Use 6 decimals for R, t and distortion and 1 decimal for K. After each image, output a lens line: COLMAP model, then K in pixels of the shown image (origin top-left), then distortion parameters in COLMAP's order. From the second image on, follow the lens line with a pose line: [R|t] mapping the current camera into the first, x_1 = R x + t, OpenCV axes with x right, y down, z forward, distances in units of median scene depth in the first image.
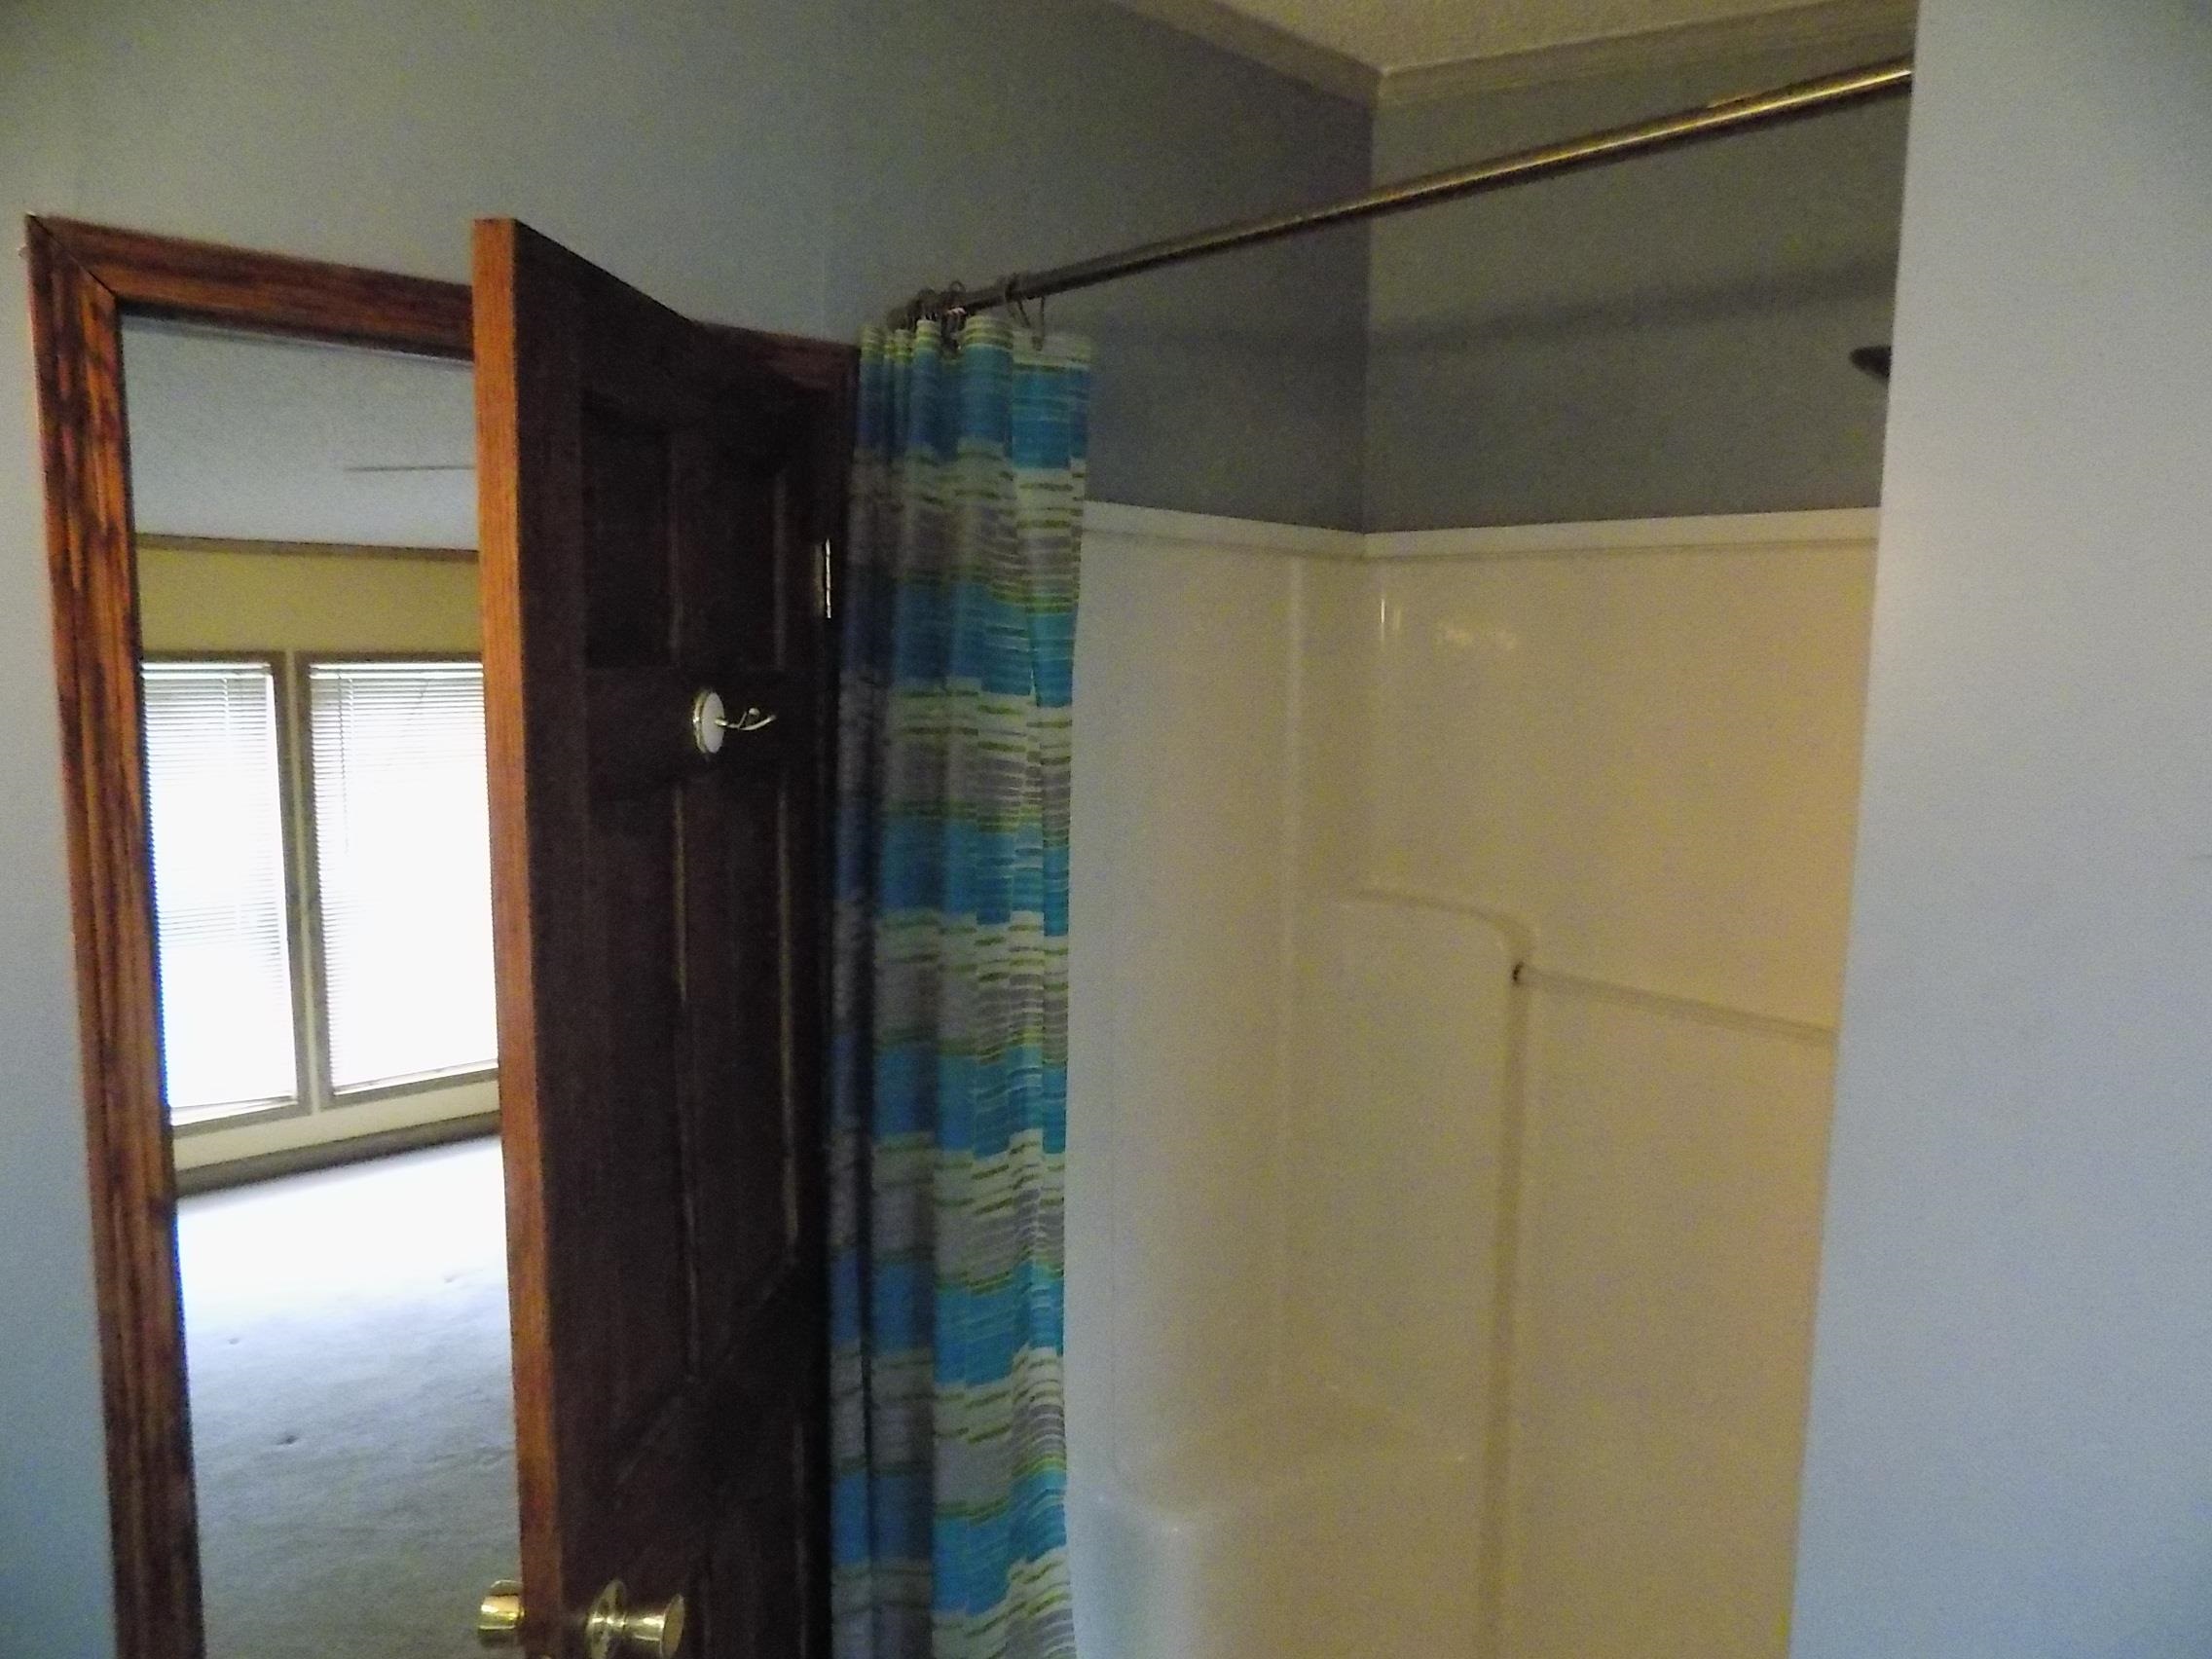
lens RADIAL K [[1500.5, 0, 1104.3], [0, 1500.5, 812.0], [0, 0, 1]] dist [-0.064364, 0.078668]
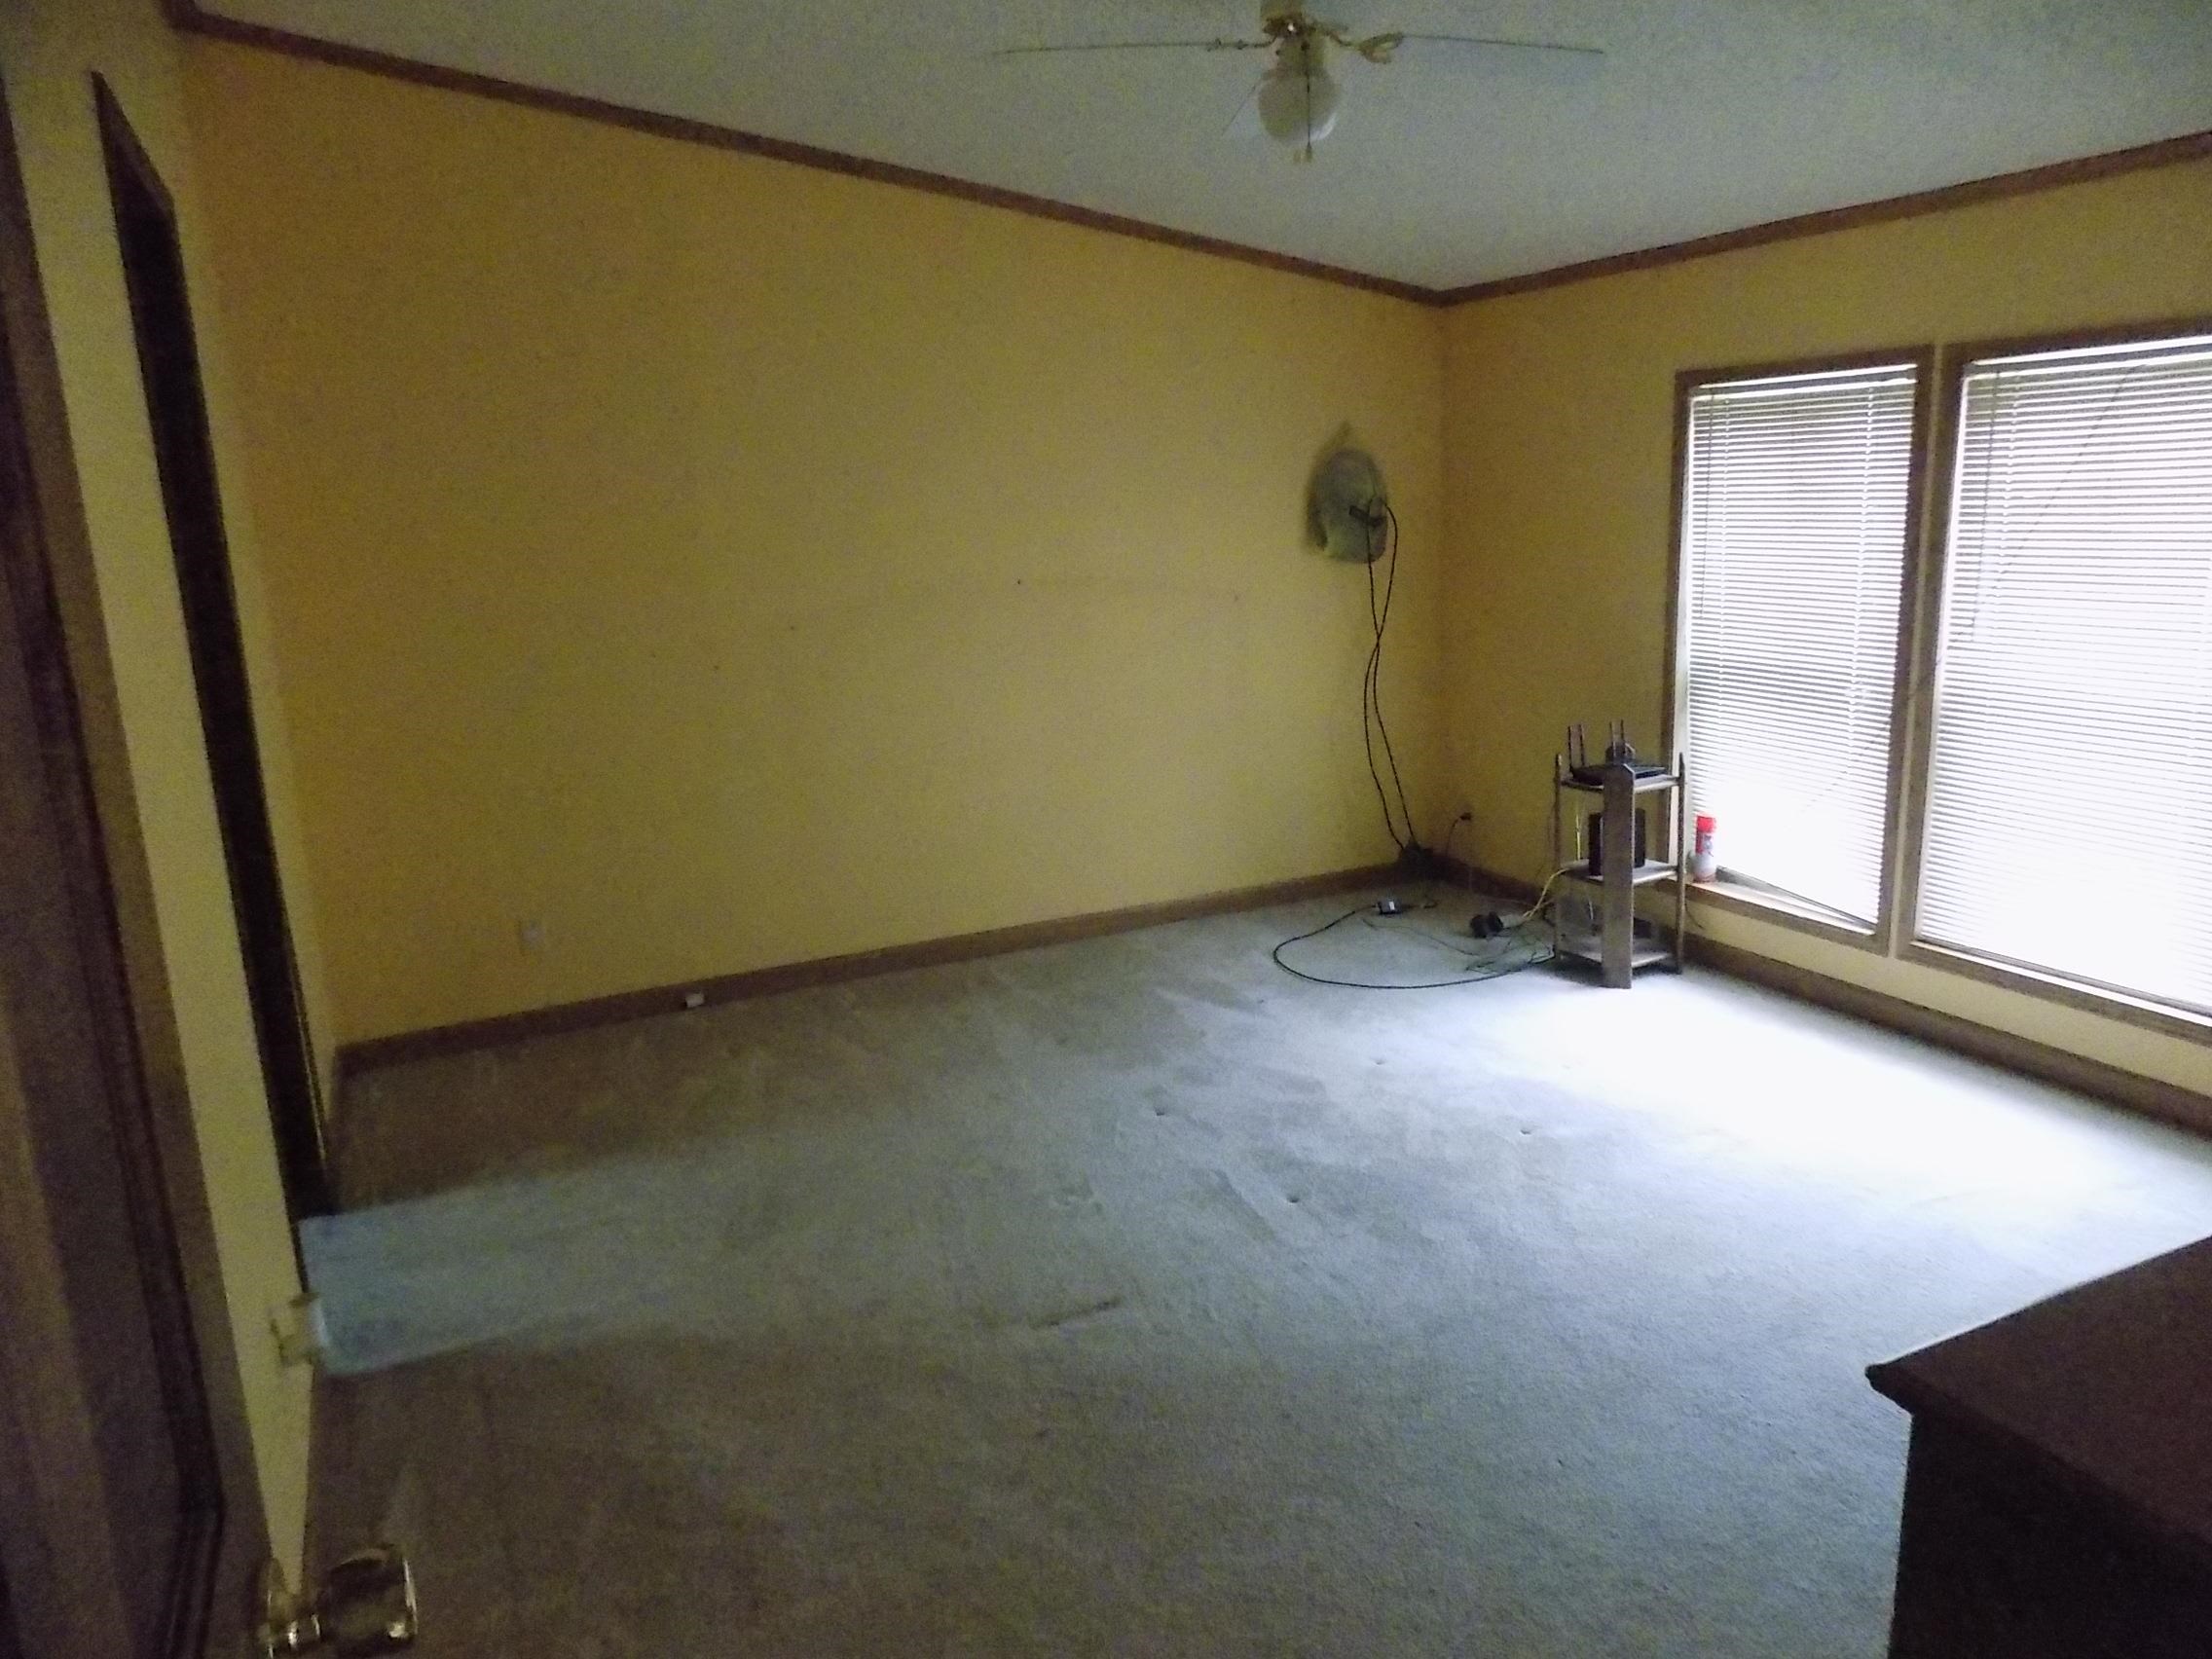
lens RADIAL K [[1500.5, 0, 1111.3], [0, 1500.5, 823.5], [0, 0, 1]] dist [-0.064364, 0.078668]
pose [[-0.260511, 0.215319, -0.941154, 0.303641], [-0.073754, 0.967527, 0.241768, -0.024480], [0.962650, 0.132397, -0.236171, 0.795020]]
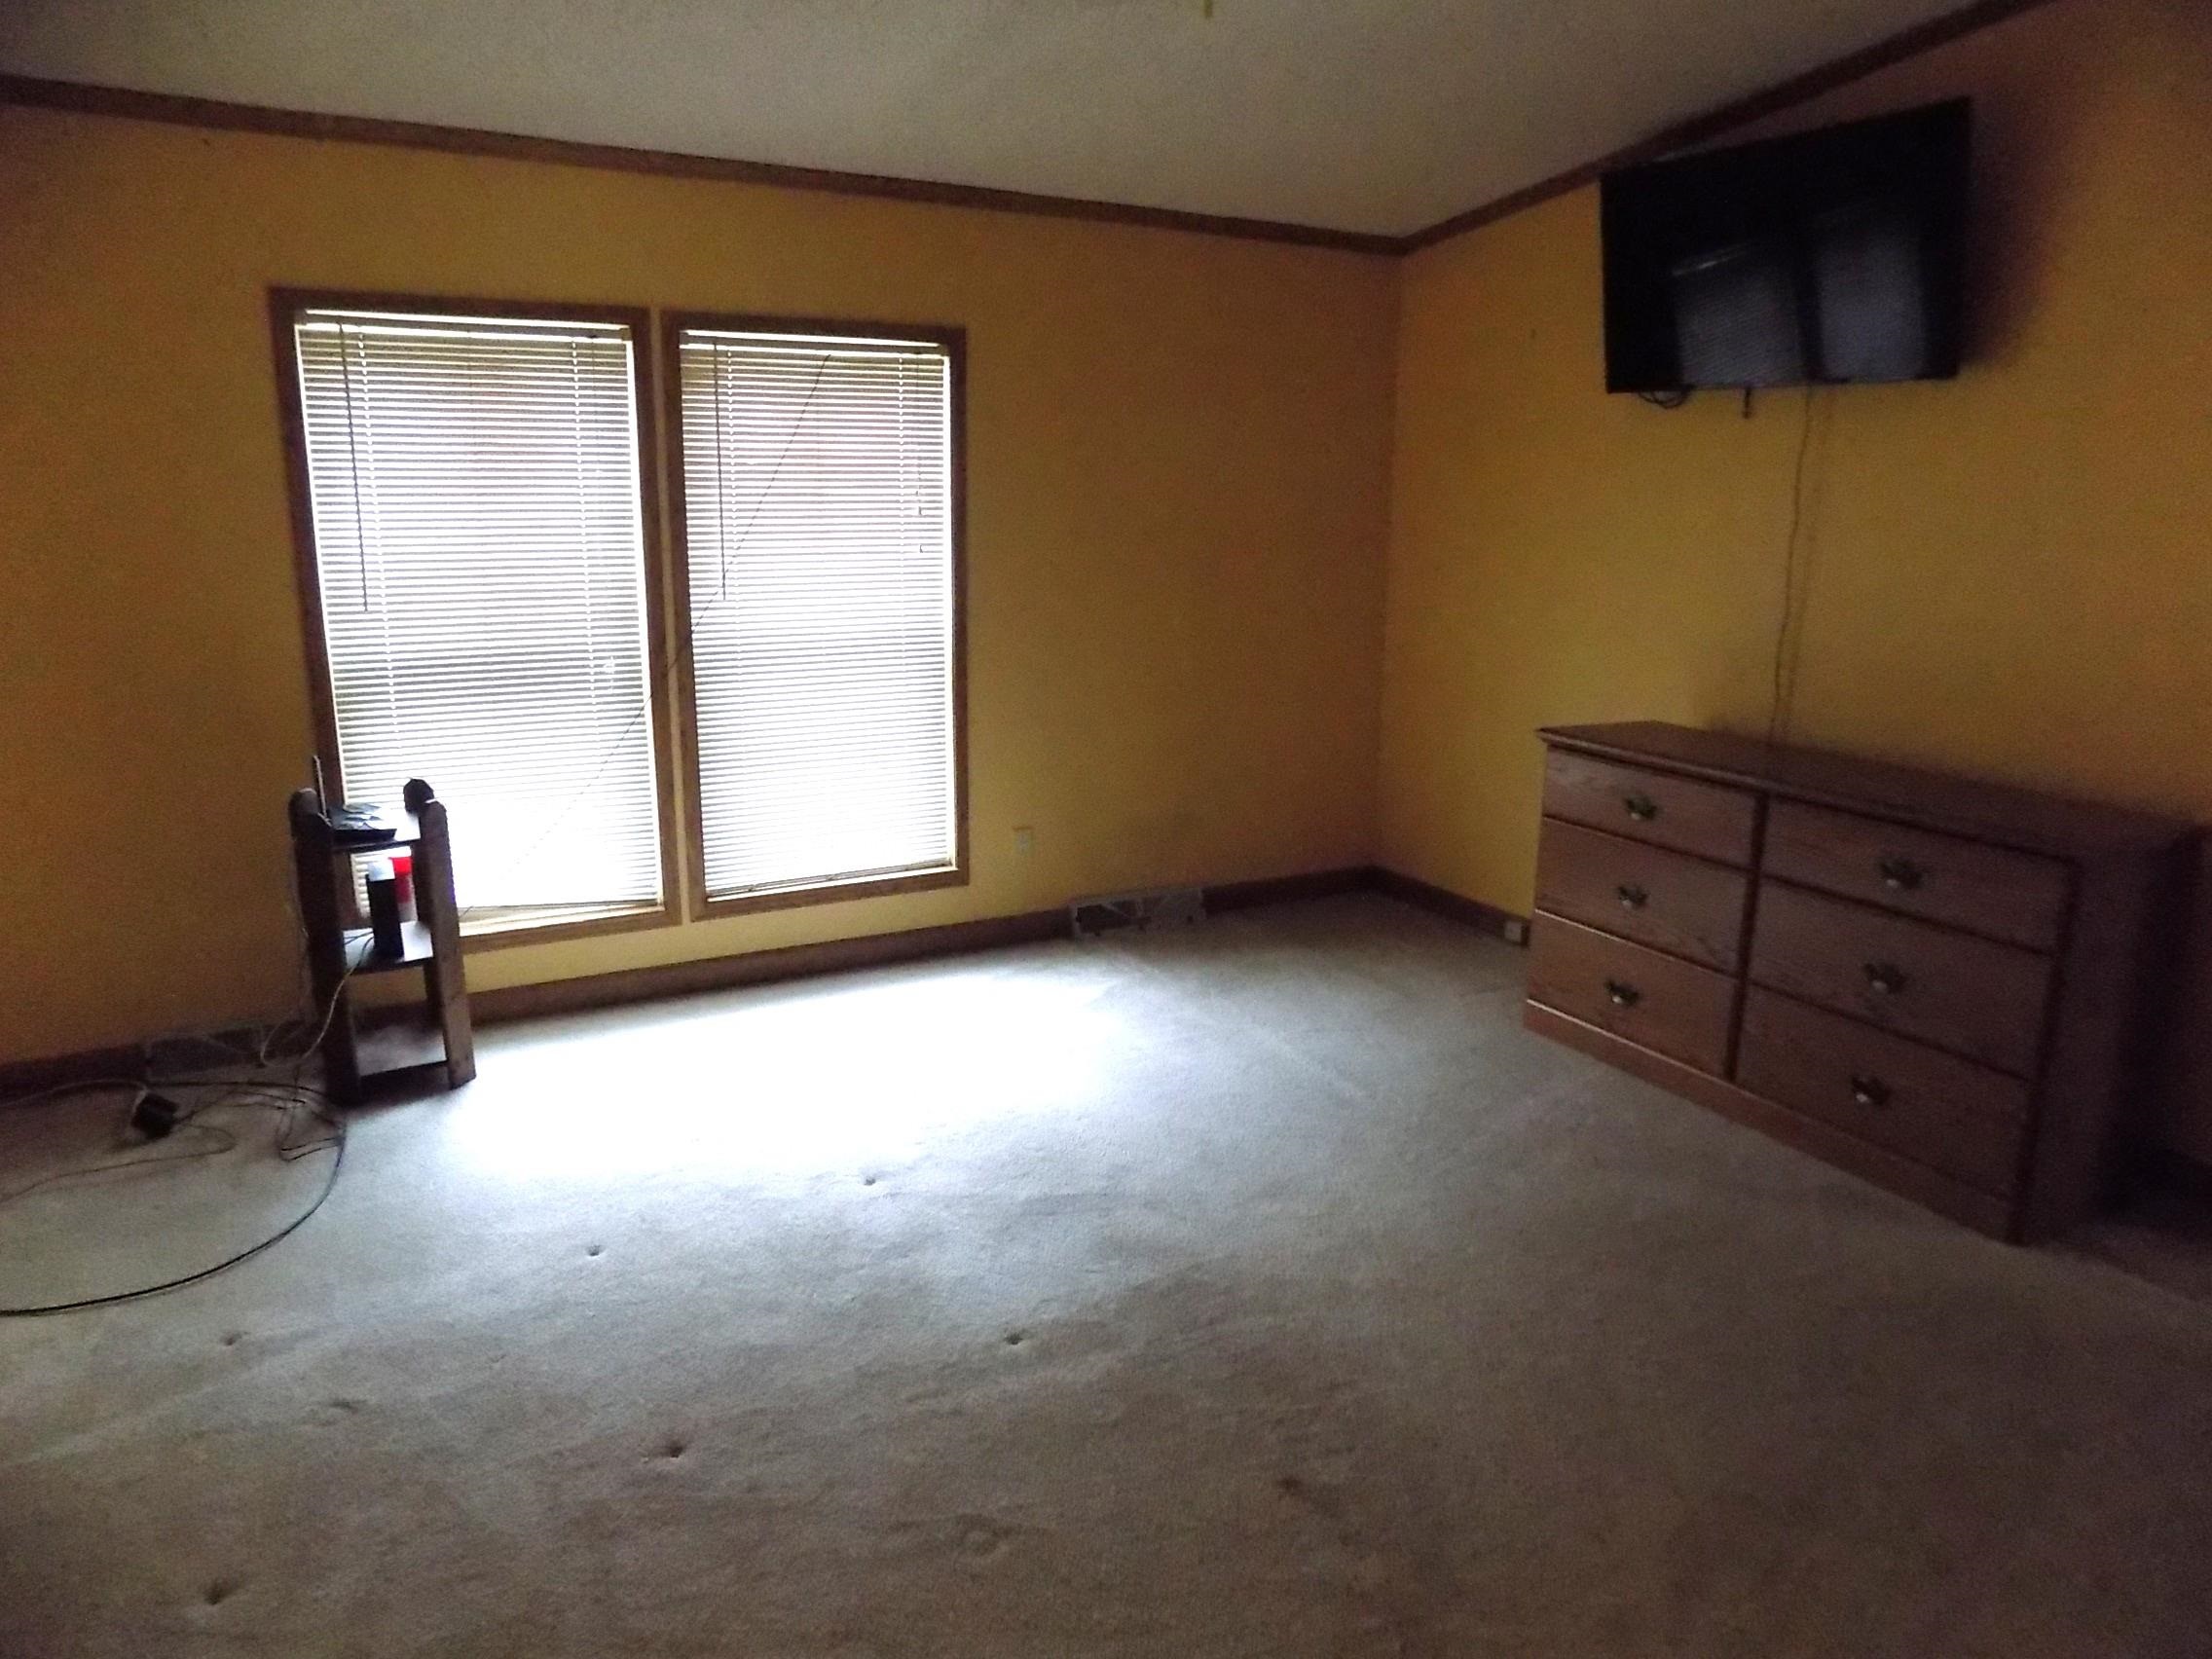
lens RADIAL K [[1533.9, 0, 1114.5], [0, 1533.9, 821.7], [0, 0, 1]] dist [-0.022130, 0.000299]
pose [[0.978645, 0.057874, -0.197240, -0.157124], [-0.033624, 0.991694, 0.124151, 0.042792], [0.202787, -0.114868, 0.972462, 0.270669]]
